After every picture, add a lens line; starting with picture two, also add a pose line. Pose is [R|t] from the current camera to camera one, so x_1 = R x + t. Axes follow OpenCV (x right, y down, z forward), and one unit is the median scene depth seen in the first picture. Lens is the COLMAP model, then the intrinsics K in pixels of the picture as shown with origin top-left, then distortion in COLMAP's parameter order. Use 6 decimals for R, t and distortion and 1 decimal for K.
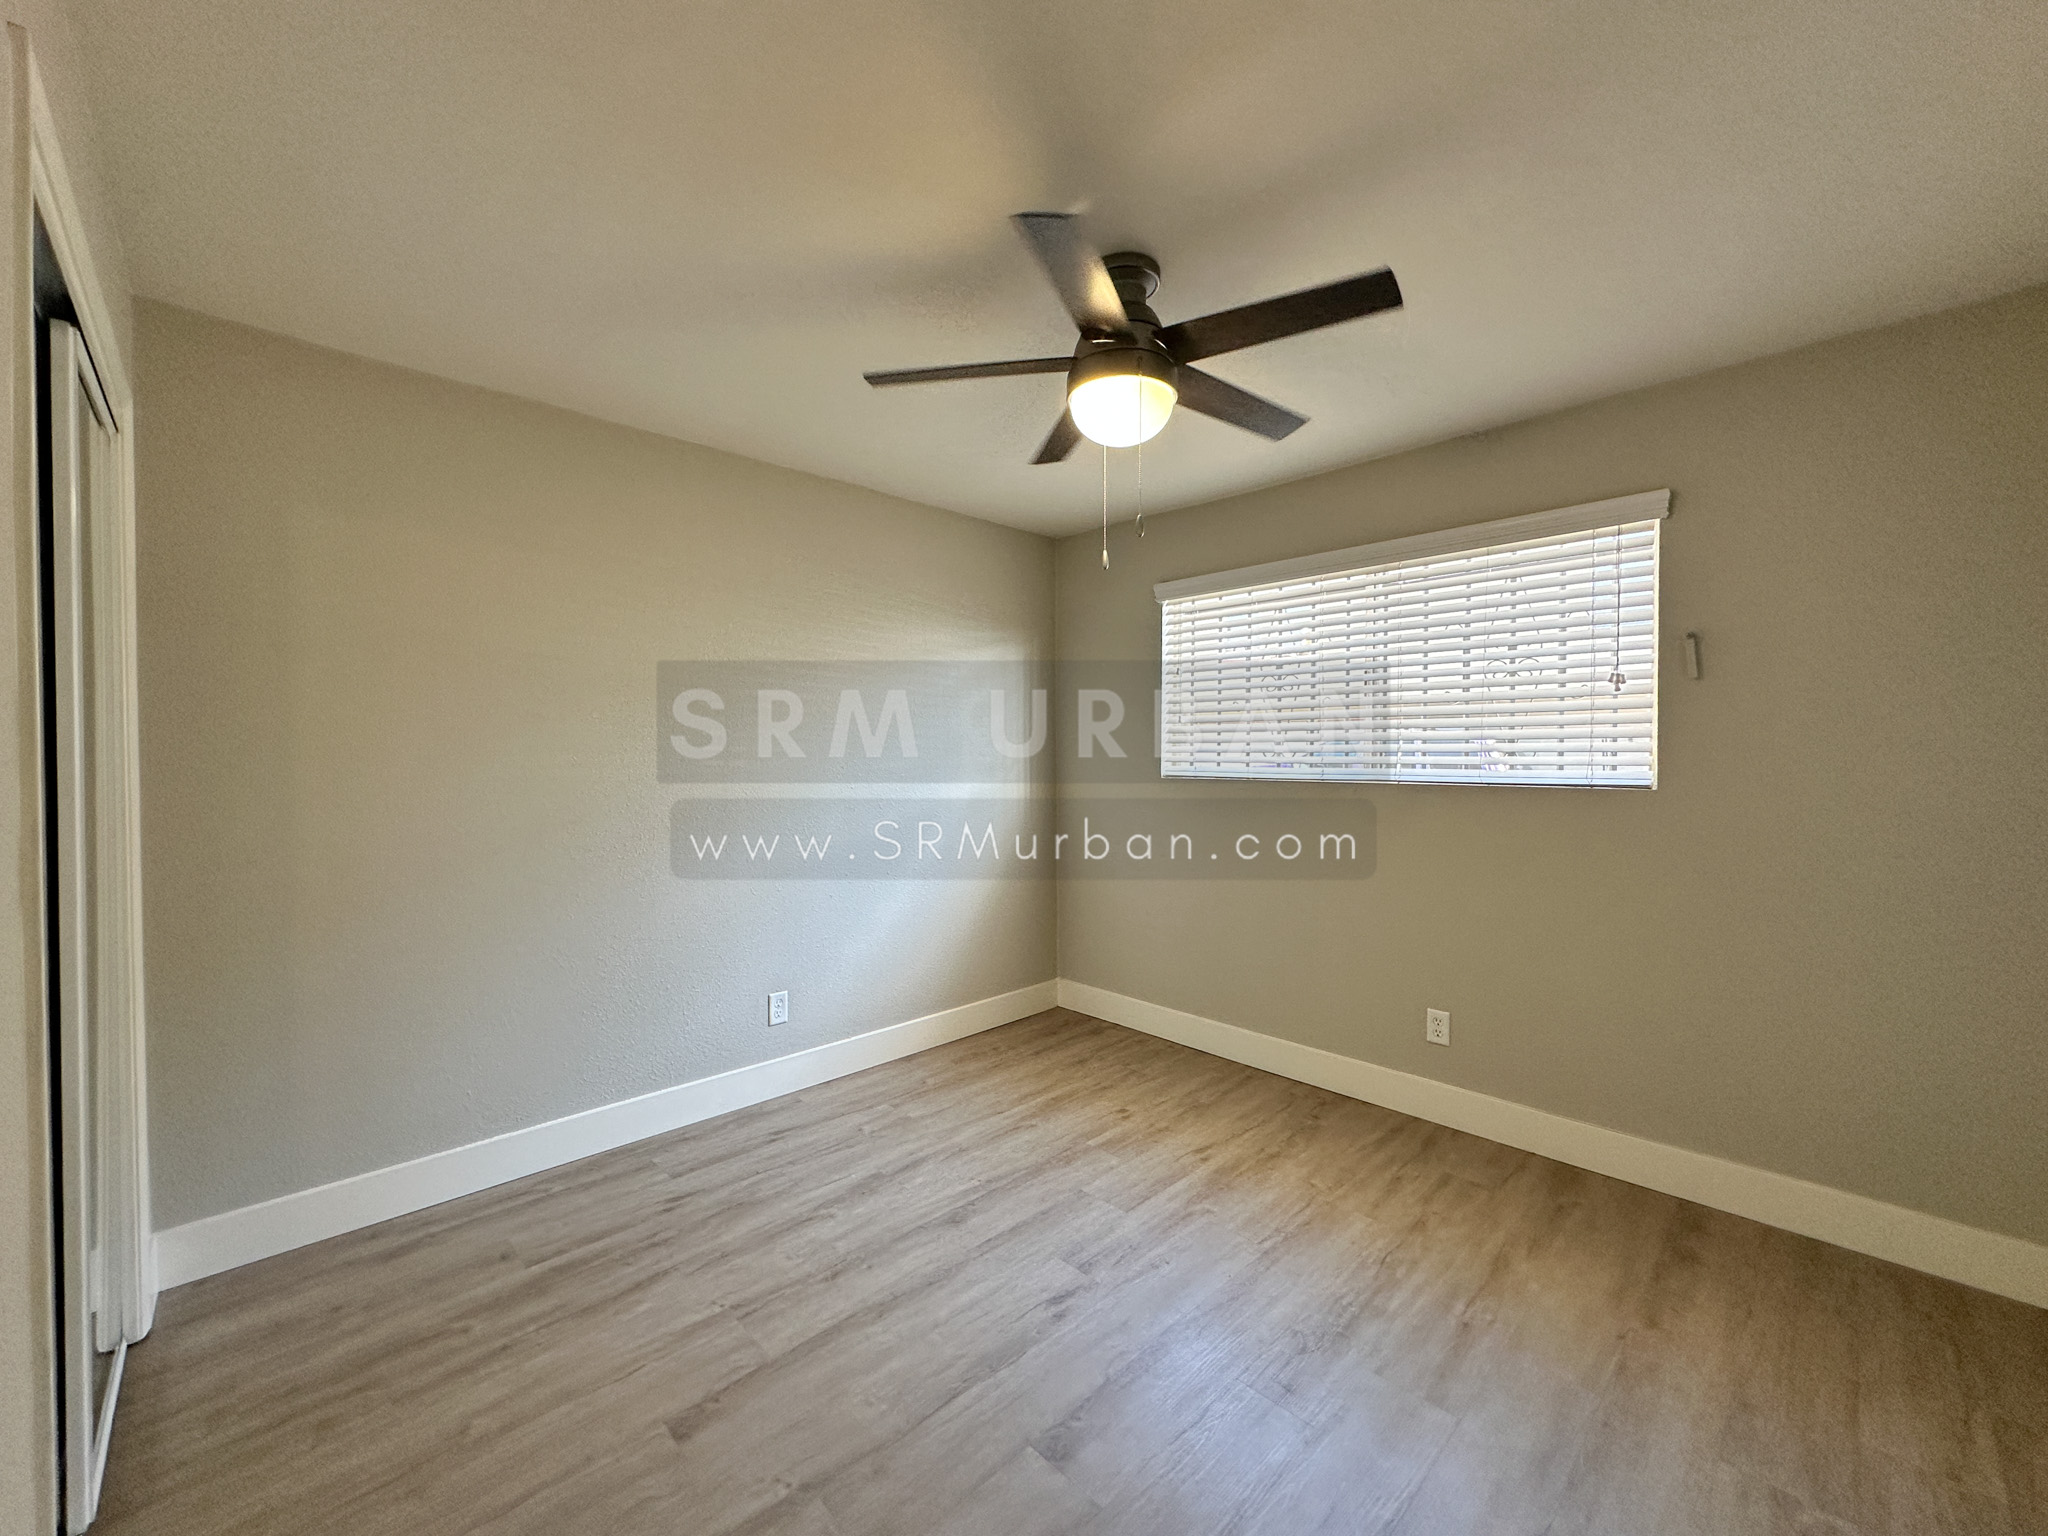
lens RADIAL K [[810.5, 0, 1028.8], [0, 810.5, 755.9], [0, 0, 1]] dist [-0.000687, 0.000381]
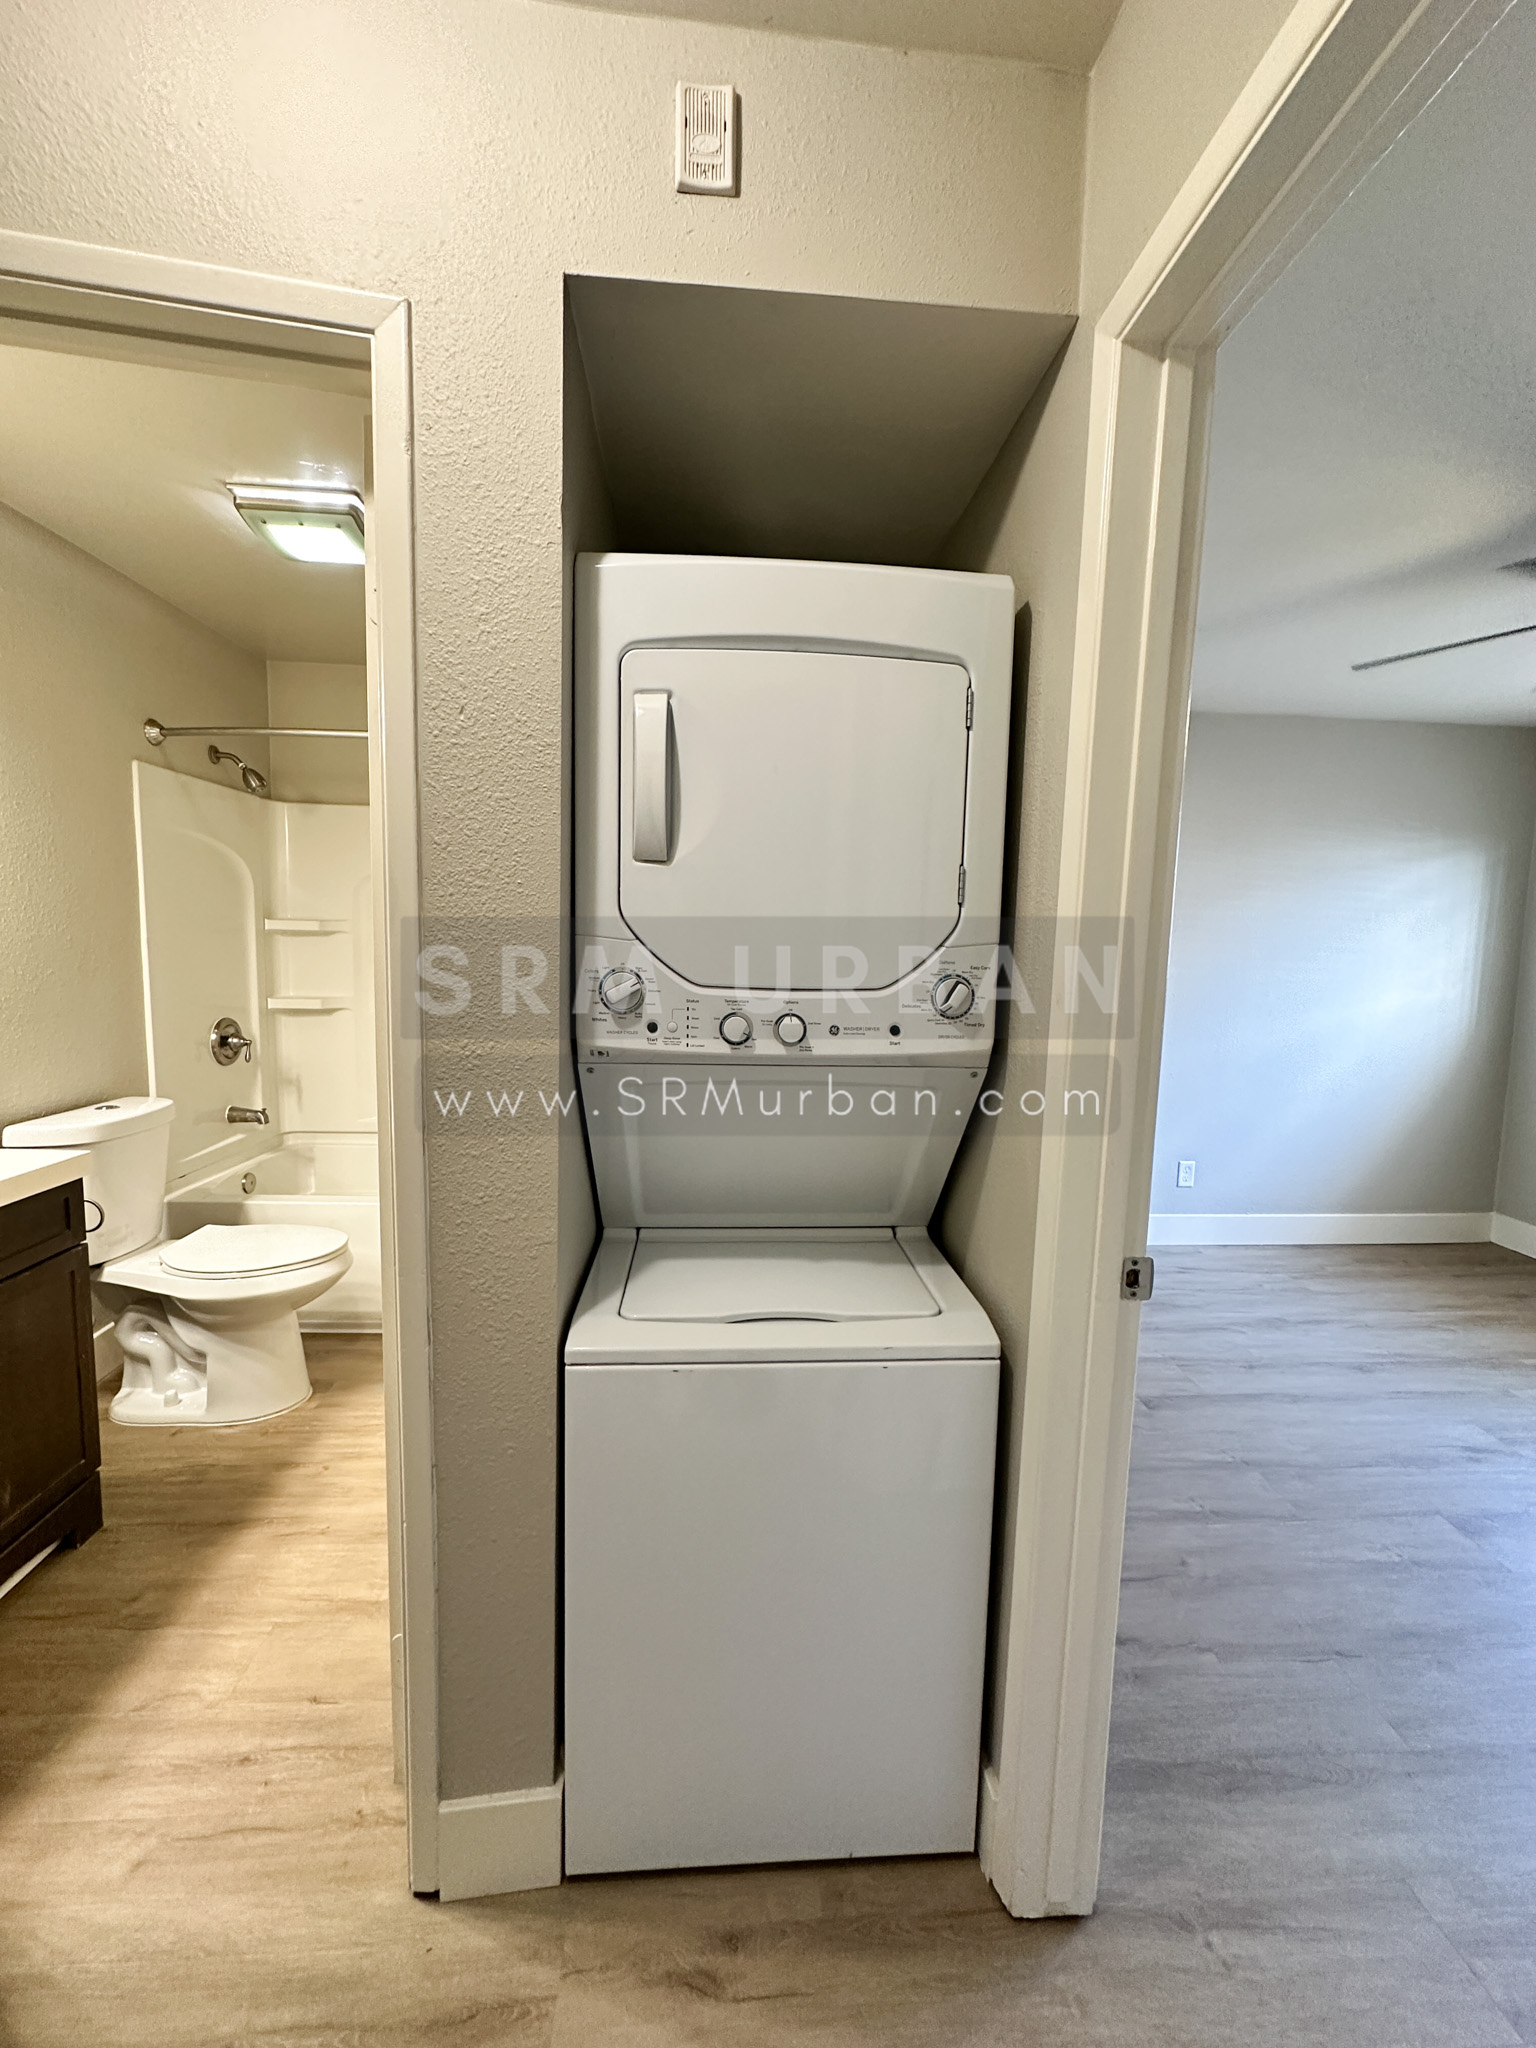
lens RADIAL K [[810.5, 0, 770.4], [0, 810.5, 1023.4], [0, 0, 1]] dist [-0.000687, 0.000381]
pose [[0.762320, 0.082104, -0.641971, -0.030251], [-0.025328, 0.994945, 0.097172, -0.018461], [0.646704, -0.057816, 0.760547, -0.400996]]
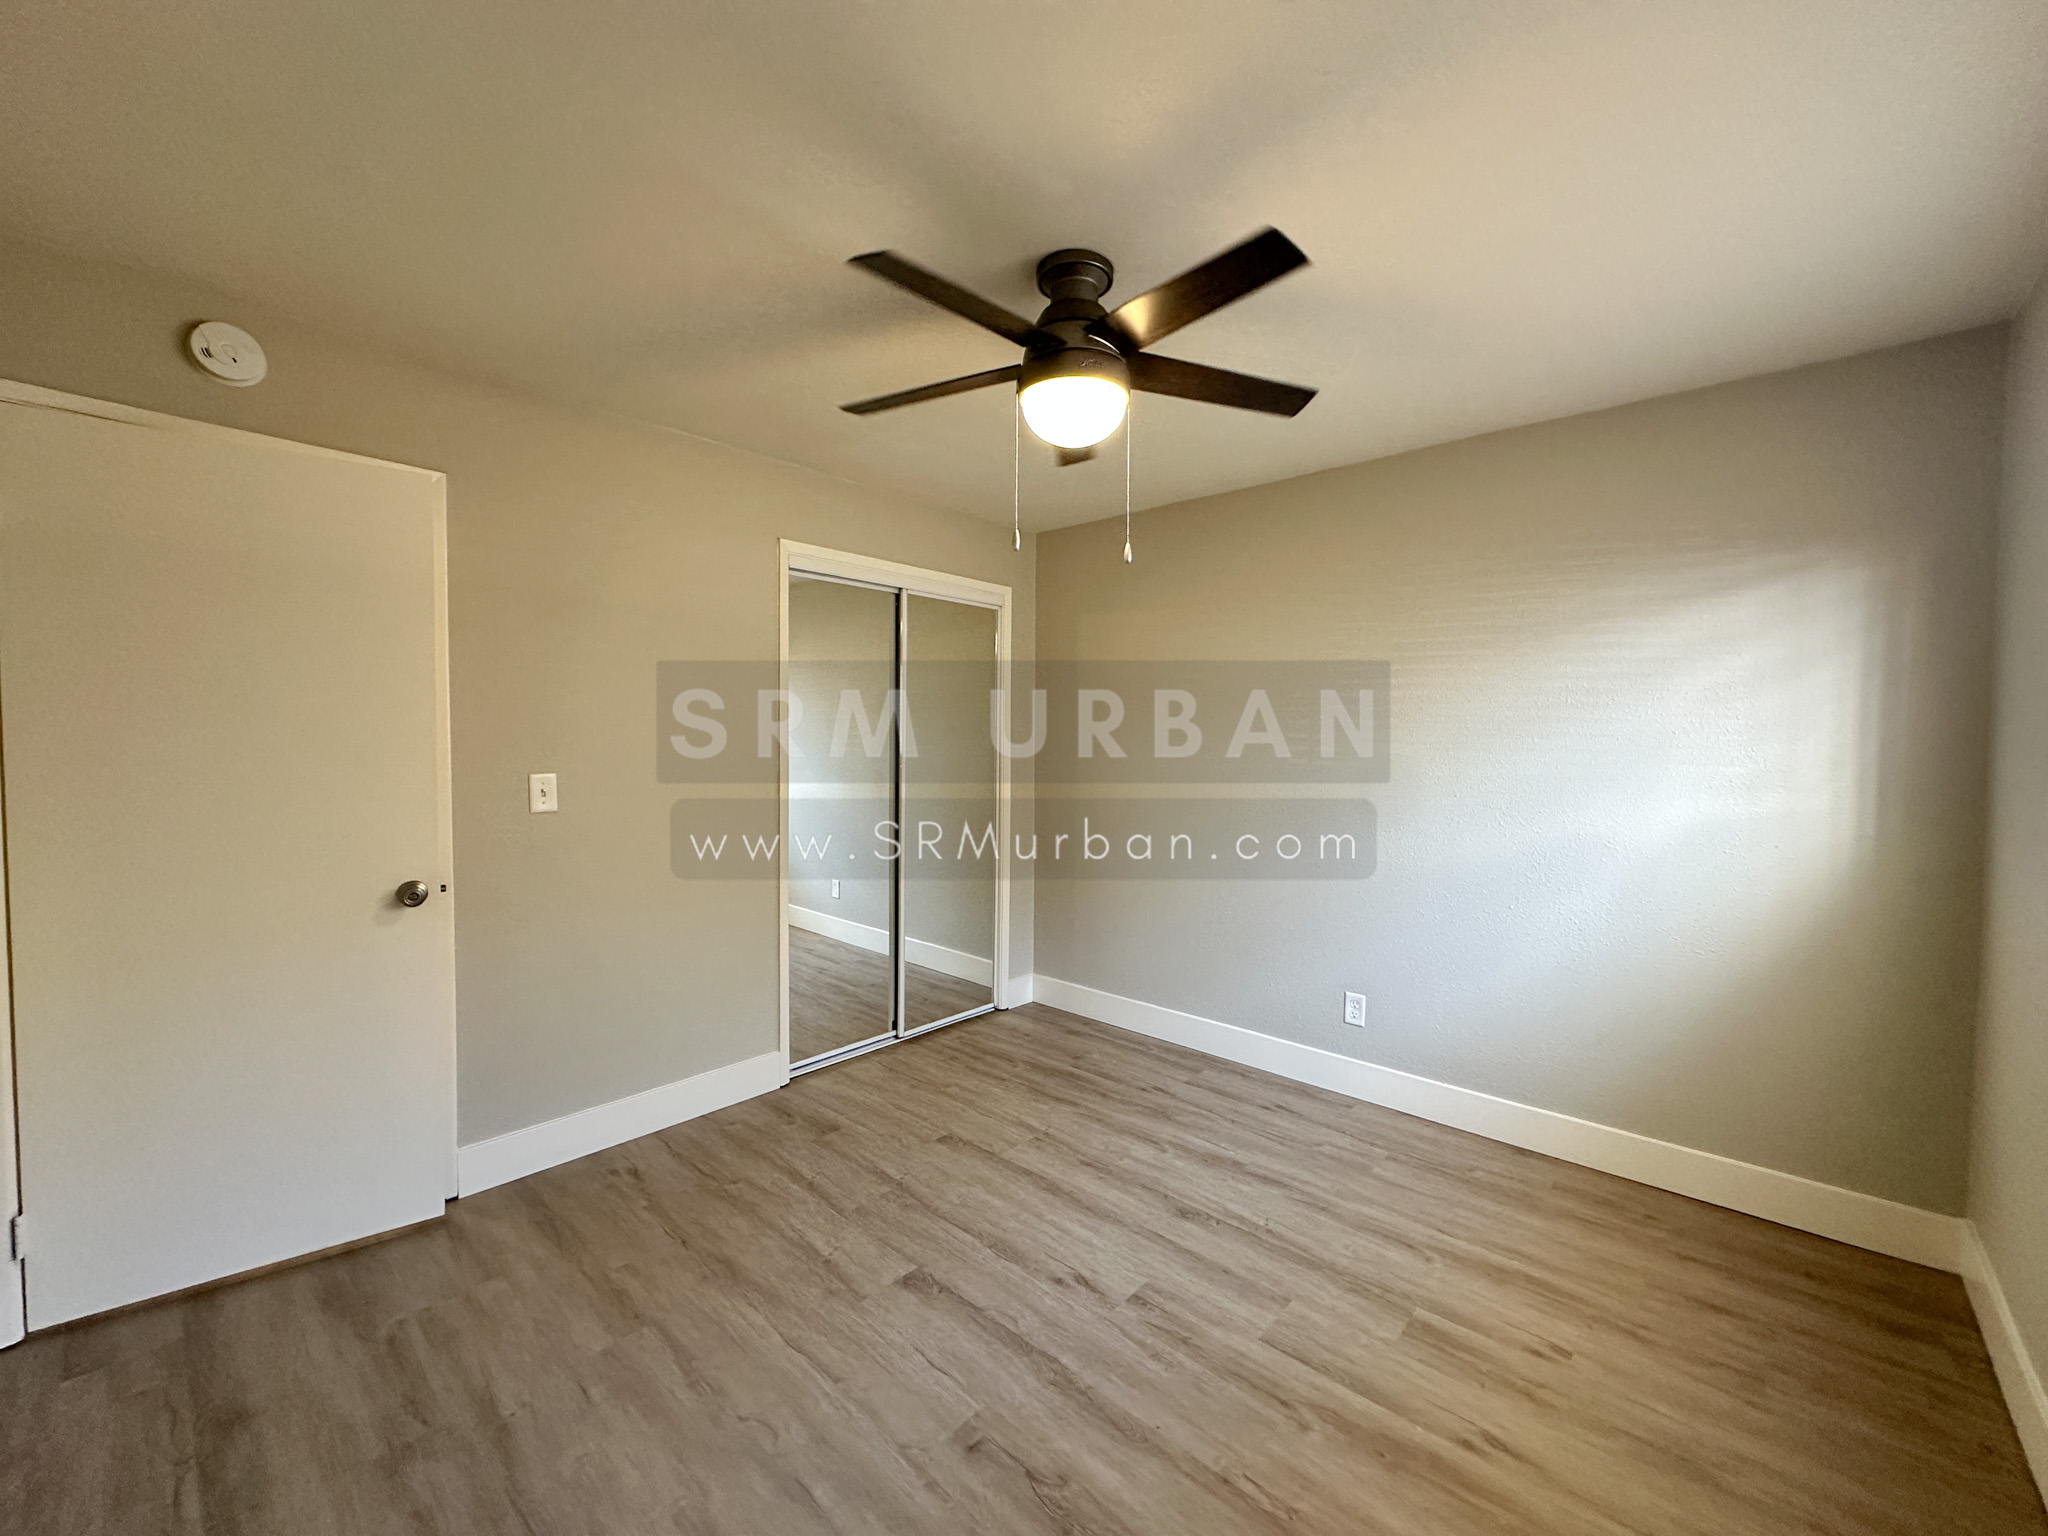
lens RADIAL K [[810.5, 0, 1009.5], [0, 810.5, 759.1], [0, 0, 1]] dist [-0.000687, 0.000381]
pose [[0.054276, 0.025013, -0.998213, 0.847077], [-0.013708, 0.999611, 0.024303, -0.015506], [0.998432, 0.012364, 0.054598, 0.680720]]
